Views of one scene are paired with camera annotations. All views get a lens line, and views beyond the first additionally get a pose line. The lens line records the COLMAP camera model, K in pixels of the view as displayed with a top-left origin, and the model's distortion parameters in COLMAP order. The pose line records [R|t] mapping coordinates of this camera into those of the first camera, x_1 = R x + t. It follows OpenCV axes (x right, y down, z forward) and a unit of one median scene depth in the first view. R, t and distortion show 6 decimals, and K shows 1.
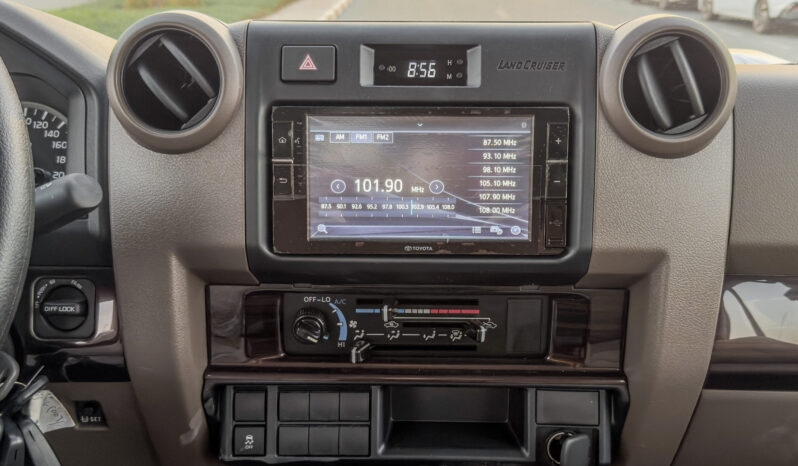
lens RADIAL K [[814.3, 0, 395.9], [0, 814.3, 237.7], [0, 0, 1]] dist [0.211744, -0.522204]
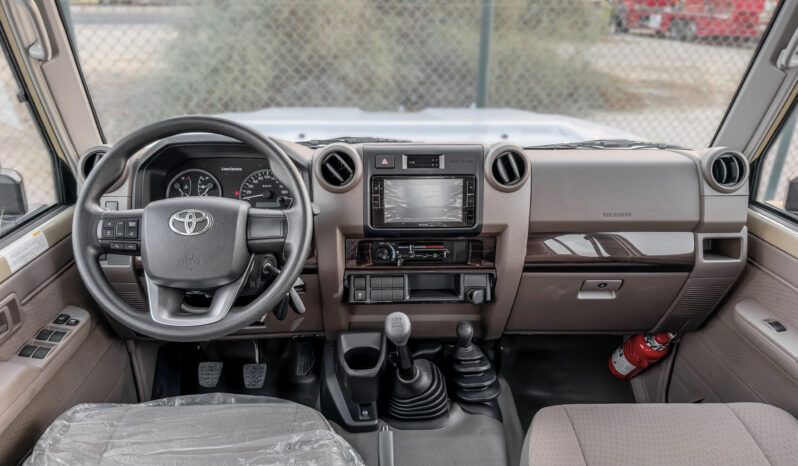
lens RADIAL K [[569.0, 0, 399.0], [0, 569.0, 233.0], [0, 0, 1]] dist [0.089974, -0.153863]
pose [[0.998368, -0.017262, 0.054430, -0.153235], [0.014452, 0.998564, 0.051590, -0.057804], [-0.055242, -0.050719, 0.997184, -0.911891]]
